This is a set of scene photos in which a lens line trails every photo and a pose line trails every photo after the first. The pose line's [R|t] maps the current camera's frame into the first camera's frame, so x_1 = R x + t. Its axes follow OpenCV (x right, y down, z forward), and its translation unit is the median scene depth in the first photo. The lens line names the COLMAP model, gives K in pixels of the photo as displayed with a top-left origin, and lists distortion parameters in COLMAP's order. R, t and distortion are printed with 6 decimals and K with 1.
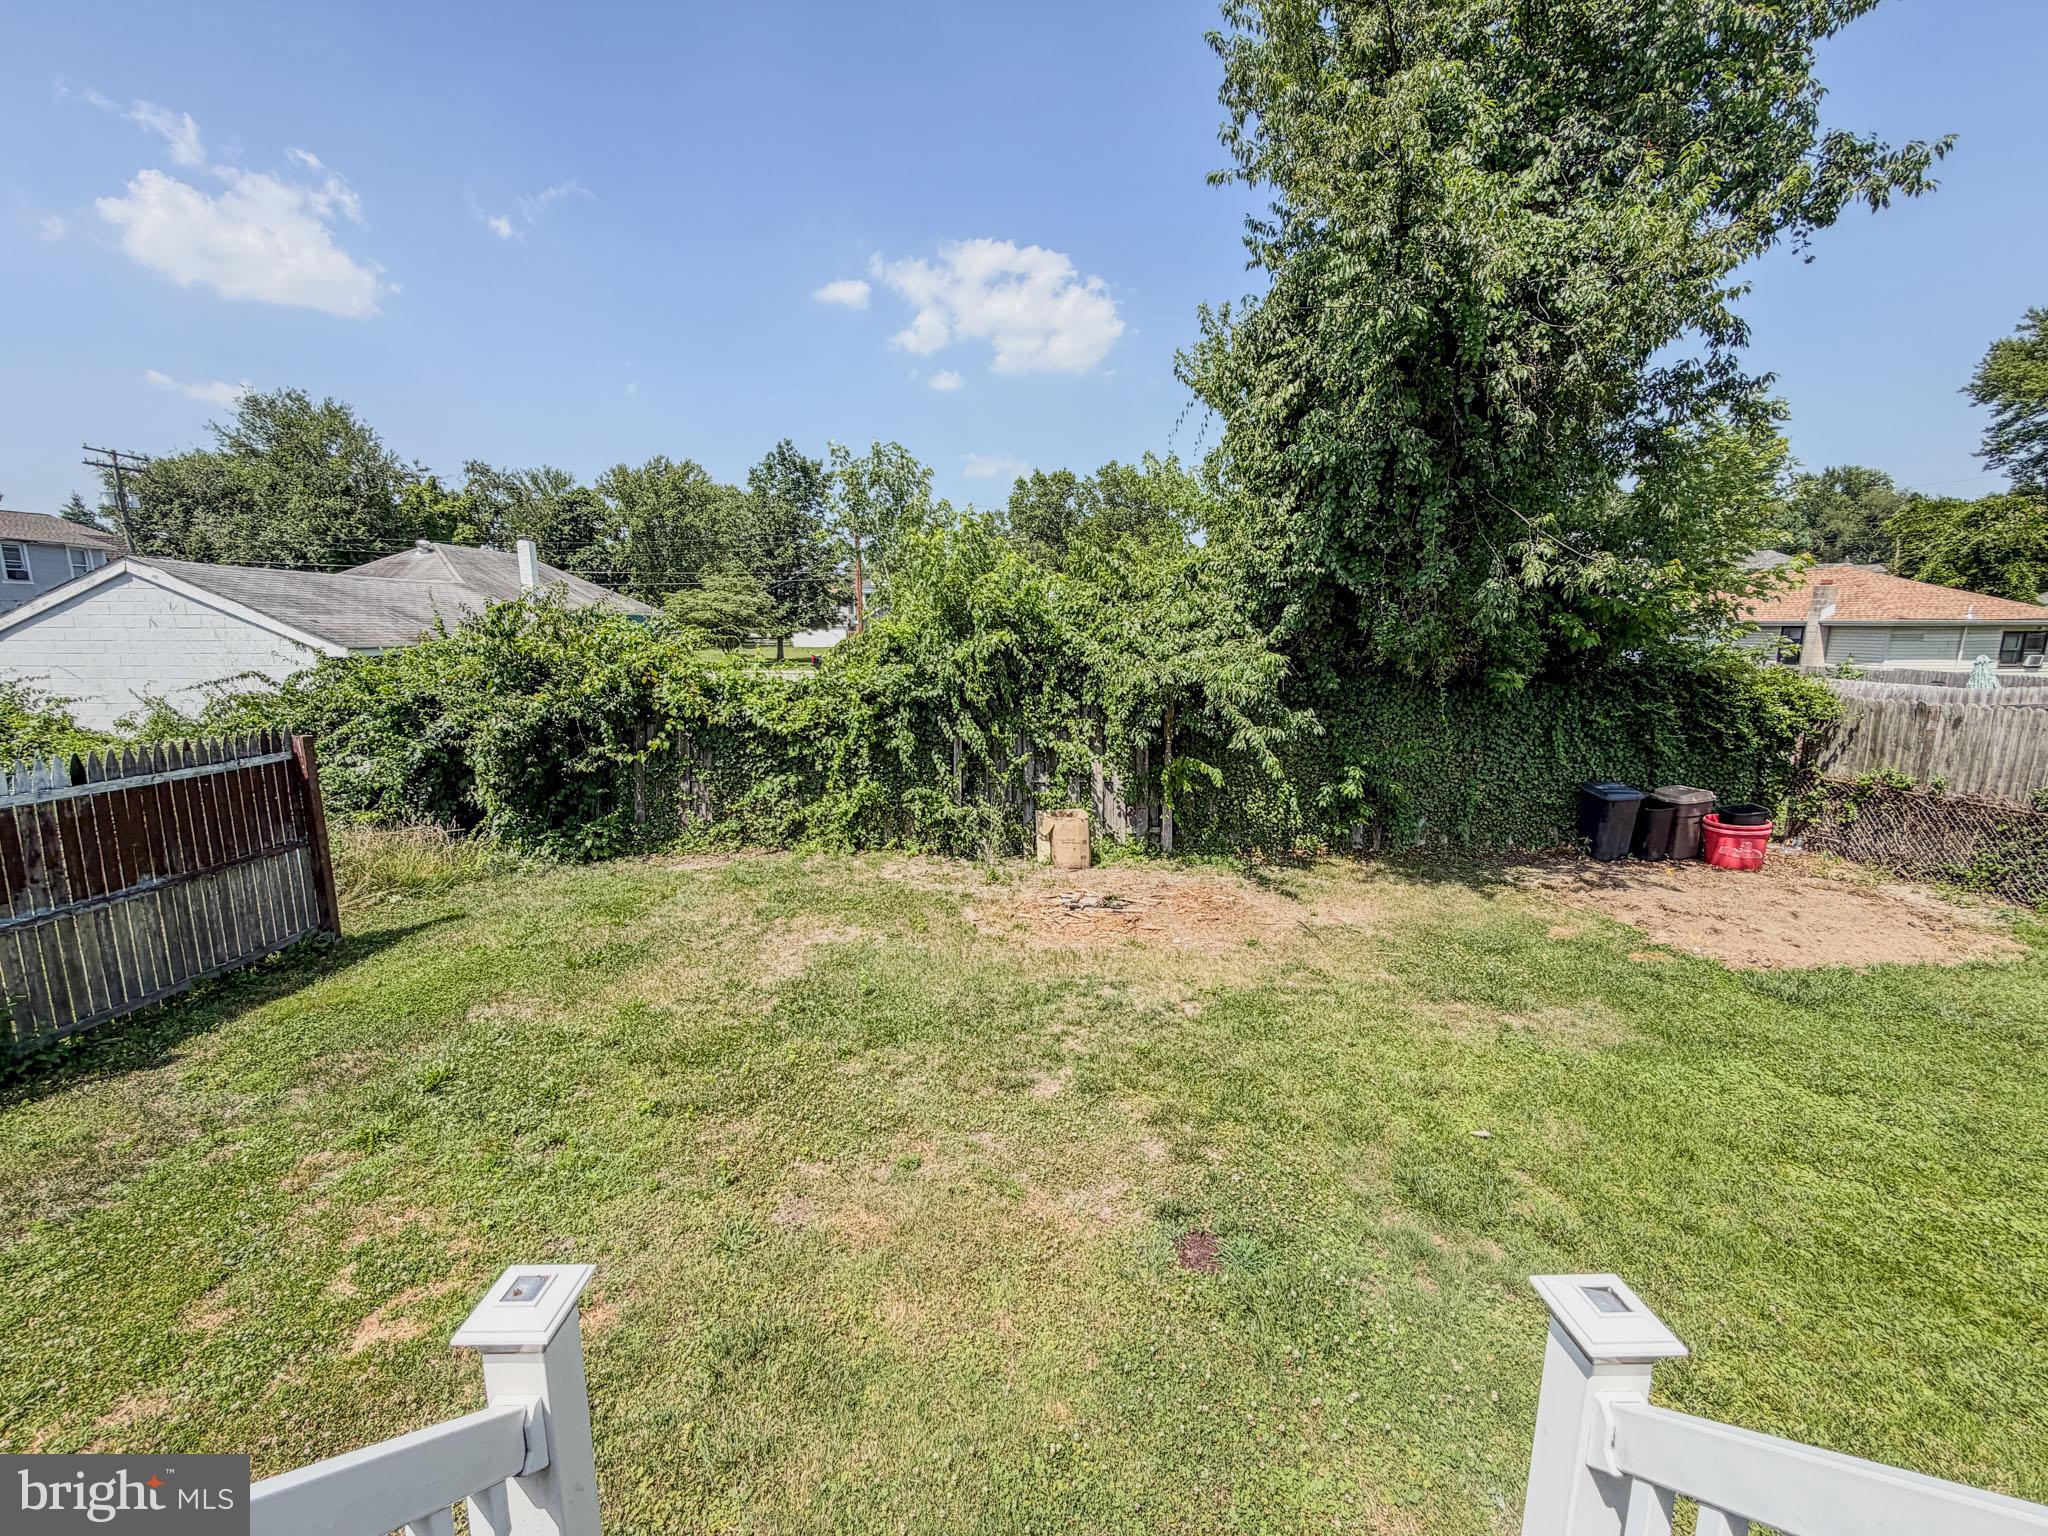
lens RADIAL K [[811.7, 0, 1017.3], [0, 811.7, 765.1], [0, 0, 1]] dist [0.000516, 0.000143]
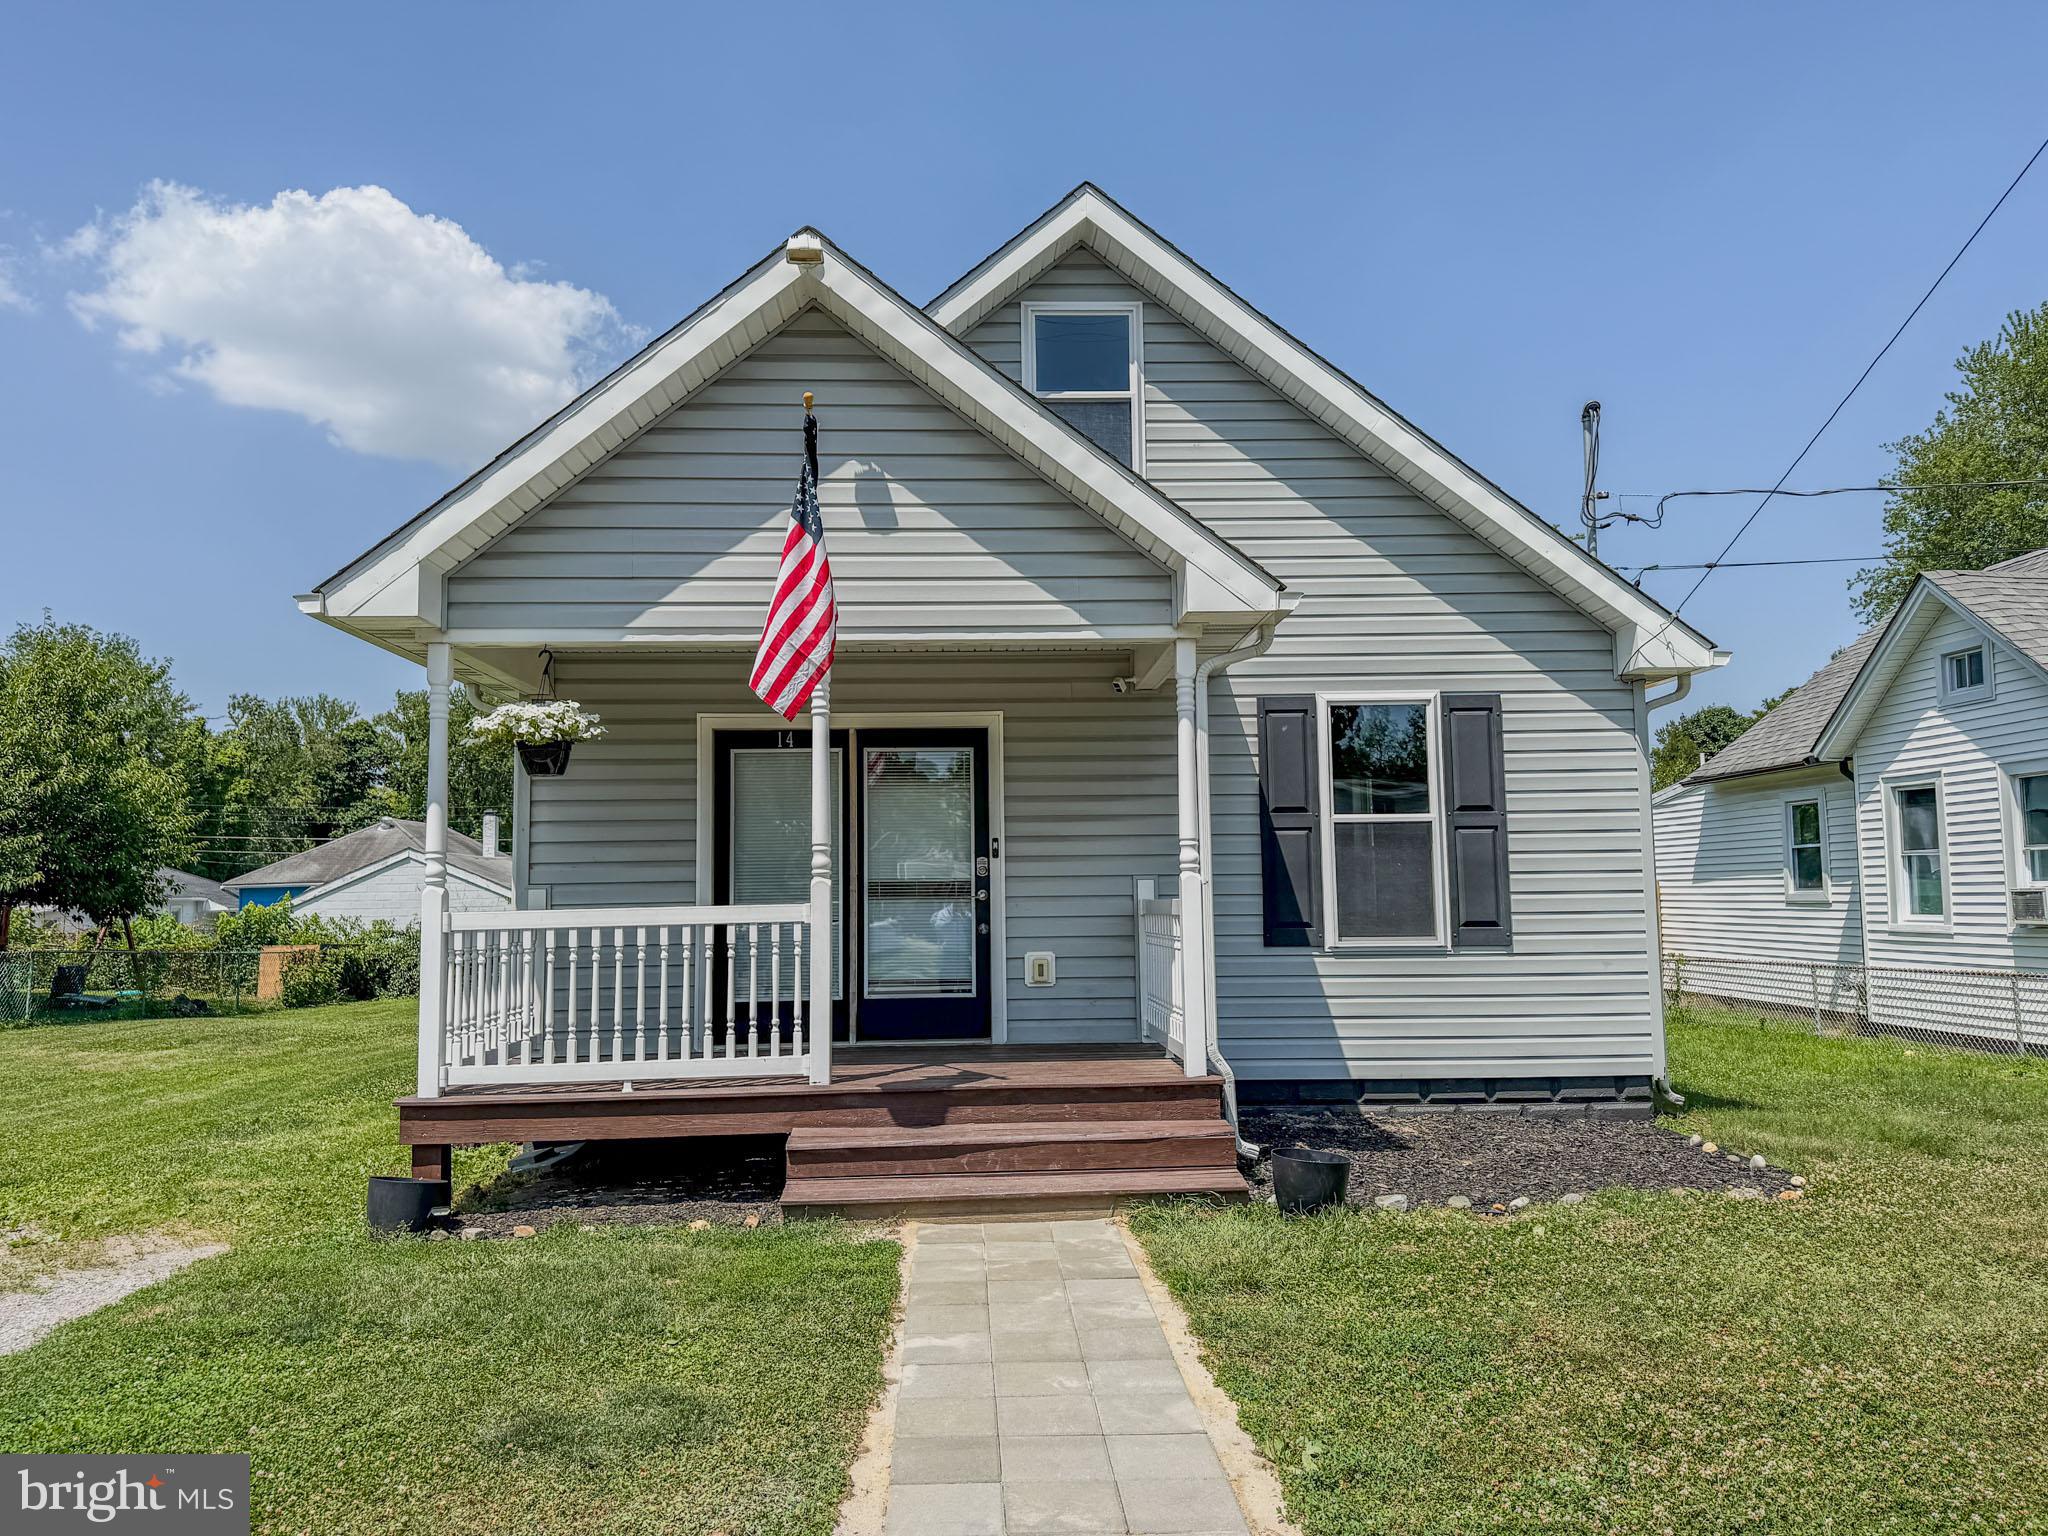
lens RADIAL K [[1424.2, 0, 1024.0], [0, 1424.2, 768.0], [0, 0, 1]] dist [0.152857, -0.248661]
pose [[0.999101, -0.011275, 0.040856, -0.002989], [0.021633, 0.964604, -0.262815, 0.066441], [-0.036447, 0.263463, 0.963981, -0.331280]]
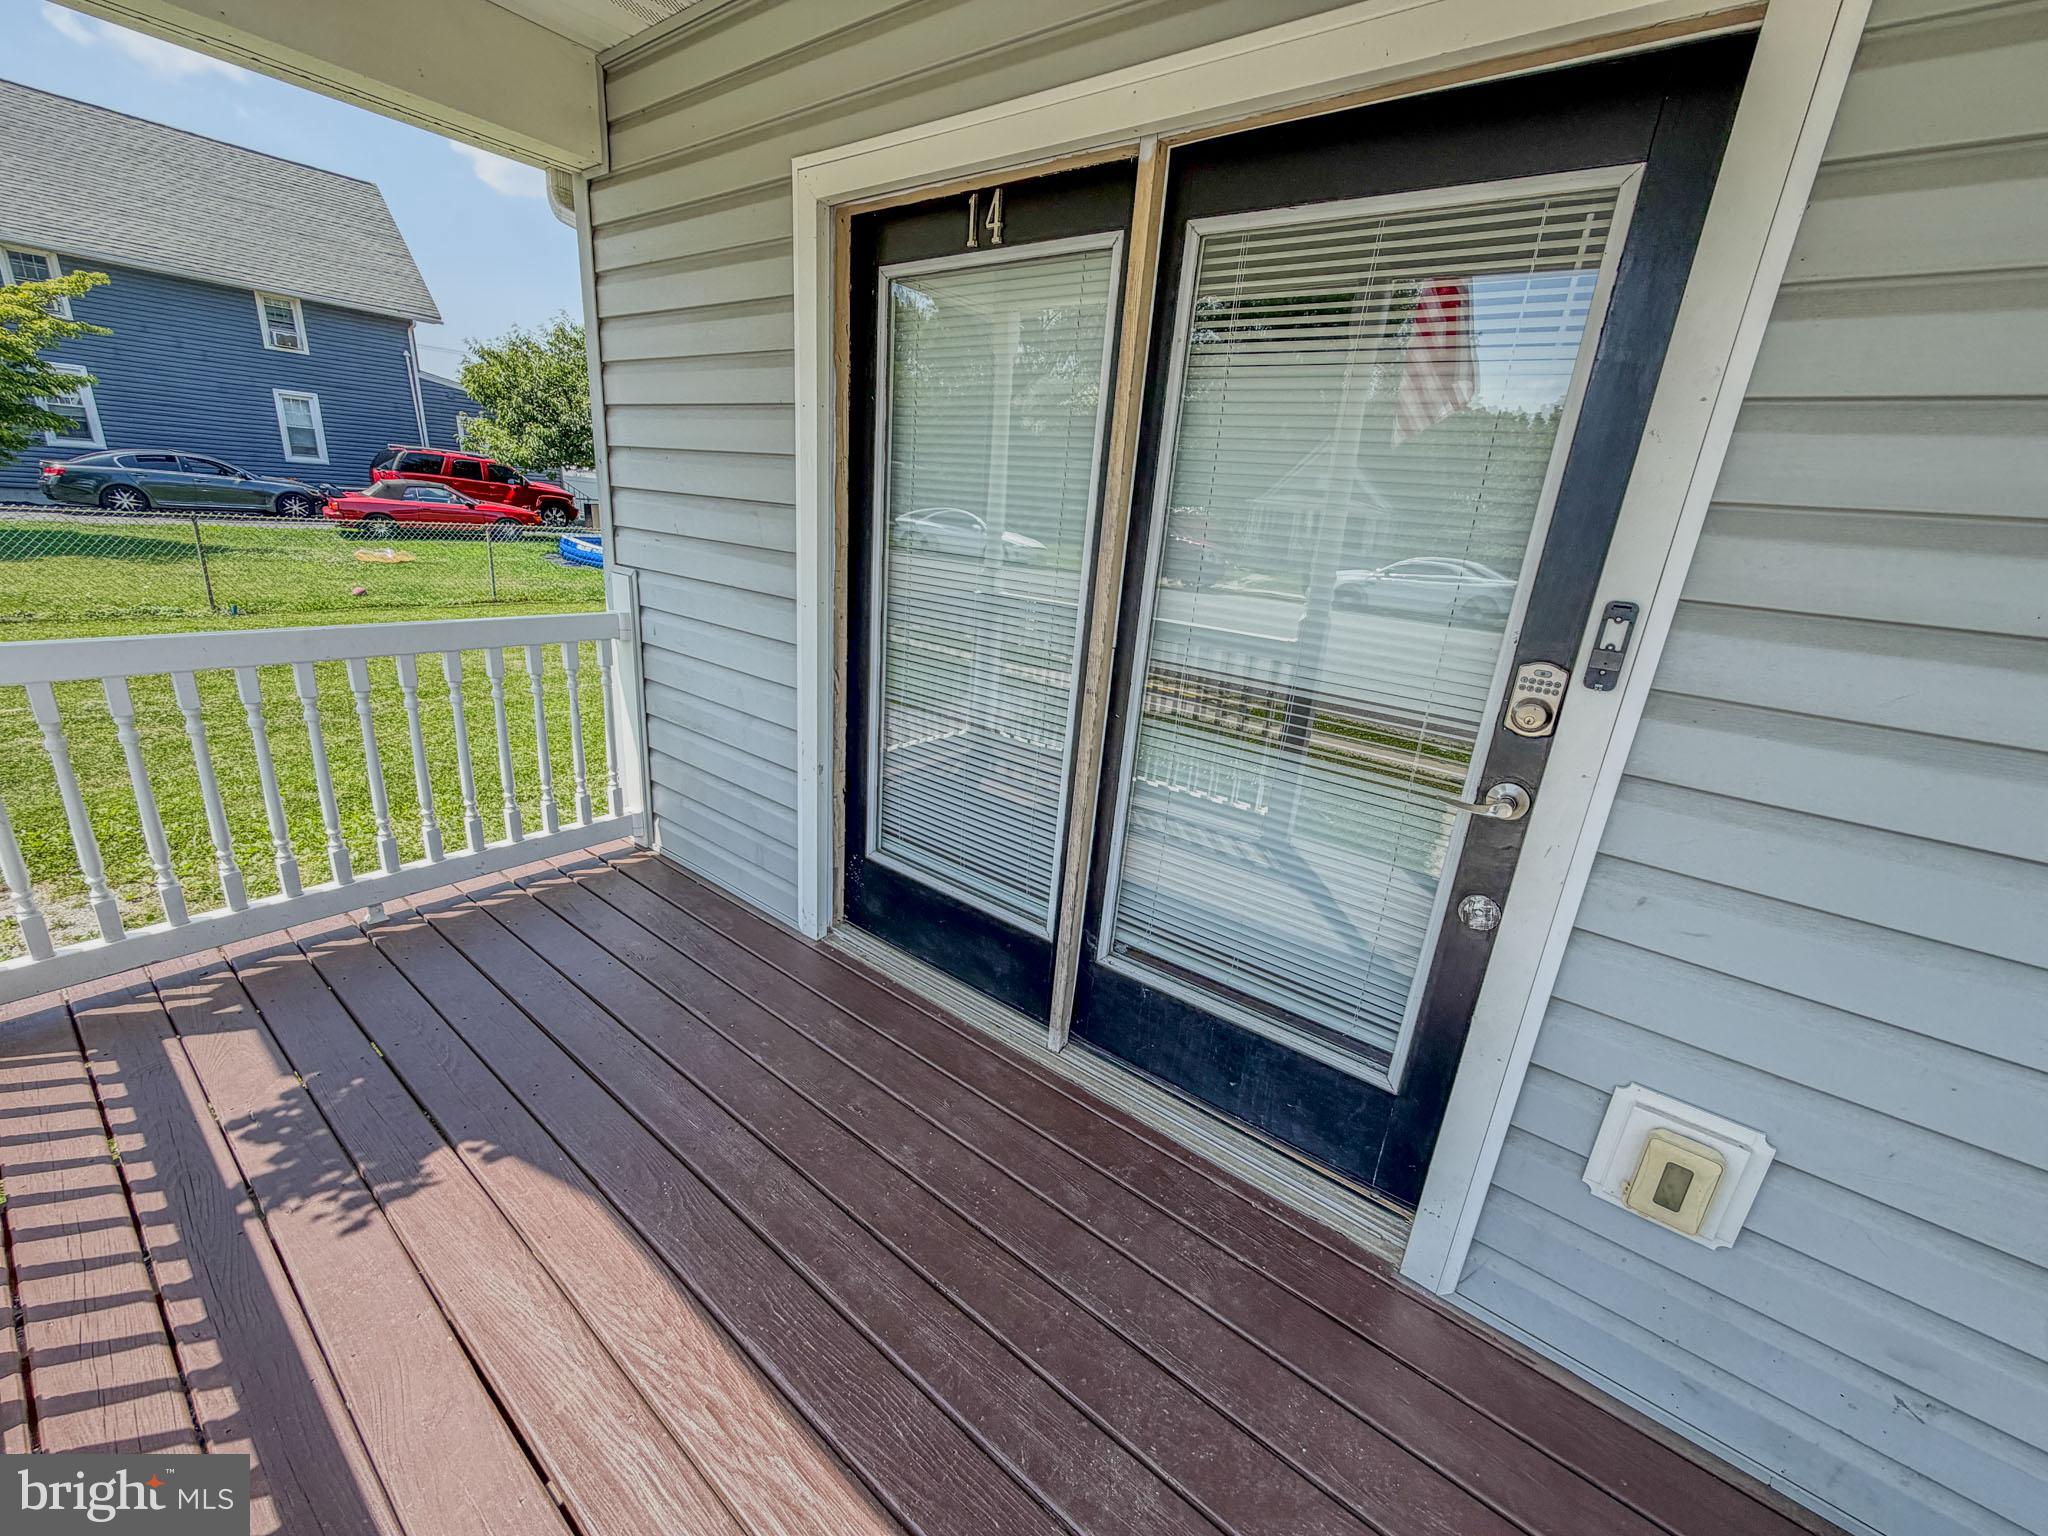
lens RADIAL K [[811.7, 0, 1017.3], [0, 811.7, 765.1], [0, 0, 1]] dist [0.000516, 0.000143]
pose [[0.789530, 0.244503, -0.562903, -0.000083], [-0.181417, 0.969204, 0.166527, 0.041914], [0.586284, -0.029358, 0.809573, -0.228467]]
